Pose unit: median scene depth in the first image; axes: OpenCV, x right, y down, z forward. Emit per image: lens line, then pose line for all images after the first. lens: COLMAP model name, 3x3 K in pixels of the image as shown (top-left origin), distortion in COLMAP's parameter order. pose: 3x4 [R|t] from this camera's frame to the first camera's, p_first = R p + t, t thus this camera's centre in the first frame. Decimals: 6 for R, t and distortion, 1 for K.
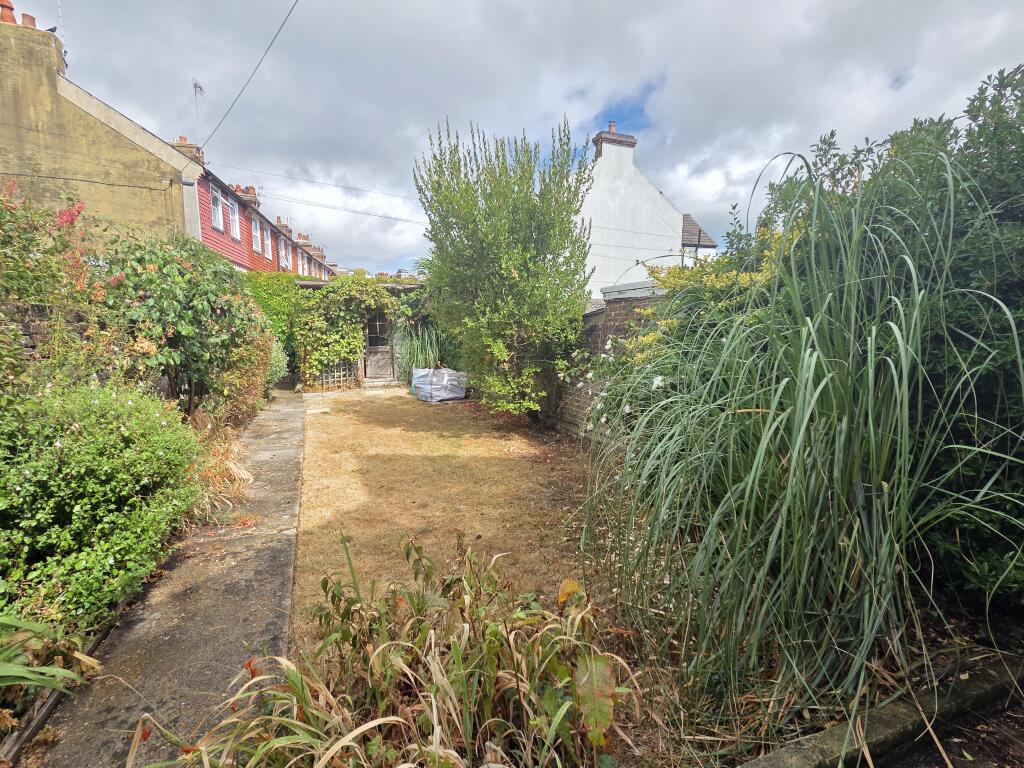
lens RADIAL K [[499.7, 0, 512.0], [0, 499.7, 384.0], [0, 0, 1]] dist [0.001201, 0.004722]
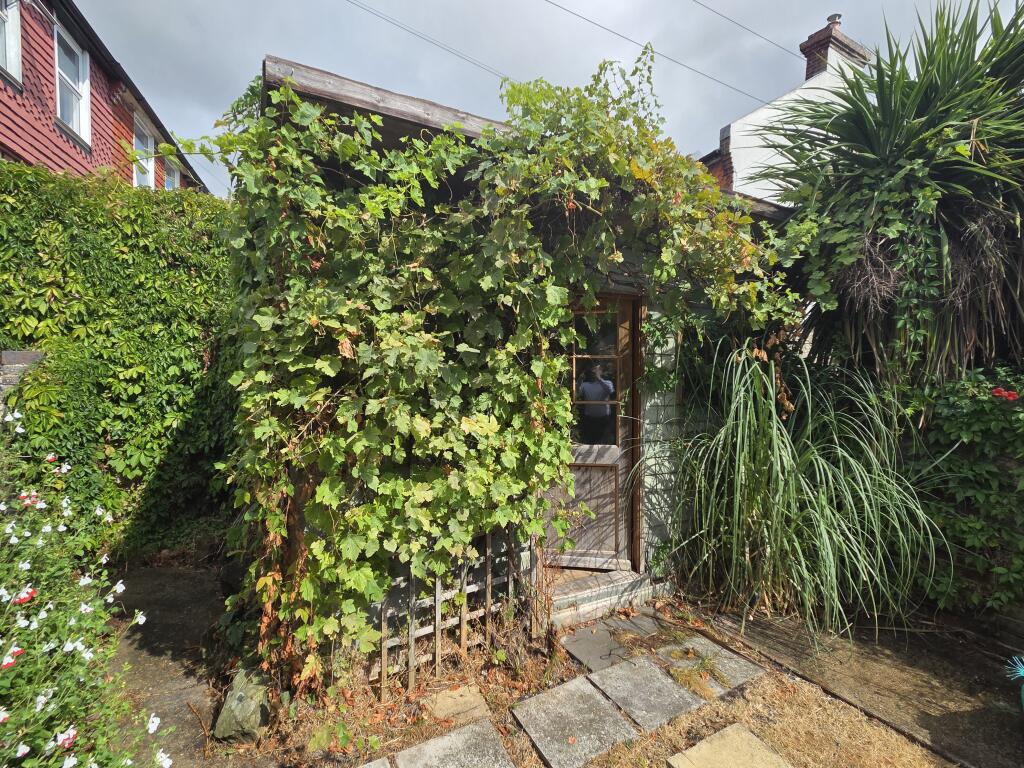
lens RADIAL K [[499.7, 0, 512.0], [0, 499.7, 384.0], [0, 0, 1]] dist [0.001201, 0.004722]
pose [[0.991559, 0.023870, 0.127441, -0.365156], [-0.014175, 0.996973, -0.076445, -0.095354], [-0.128880, 0.073994, 0.988896, 0.821453]]
